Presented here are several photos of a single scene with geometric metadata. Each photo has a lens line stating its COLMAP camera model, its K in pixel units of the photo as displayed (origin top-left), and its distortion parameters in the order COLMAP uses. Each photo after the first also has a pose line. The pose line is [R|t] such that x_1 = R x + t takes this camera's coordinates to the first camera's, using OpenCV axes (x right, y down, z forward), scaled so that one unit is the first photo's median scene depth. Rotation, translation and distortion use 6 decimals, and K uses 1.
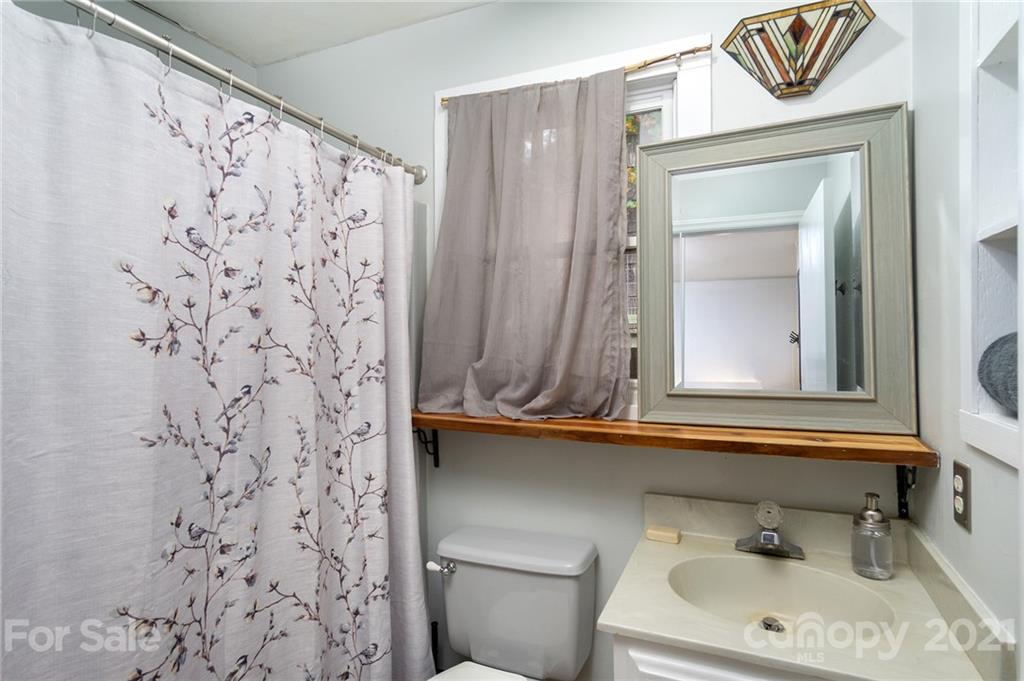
lens RADIAL K [[542.3, 0, 510.9], [0, 542.3, 340.0], [0, 0, 1]] dist [0.005136, 0.002210]
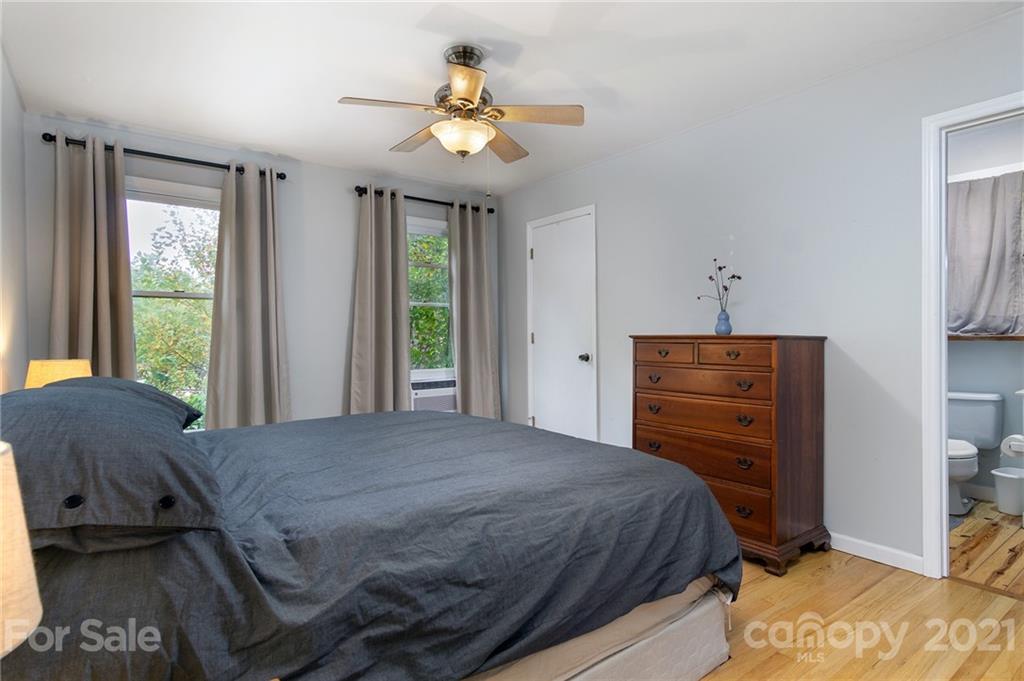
lens RADIAL K [[542.3, 0, 513.1], [0, 542.3, 336.1], [0, 0, 1]] dist [0.005136, 0.002210]
pose [[0.881395, -0.000085, -0.472380, -0.537675], [-0.000768, 0.999998, -0.001613, 0.154934], [0.472379, 0.001784, 0.881394, -1.822679]]
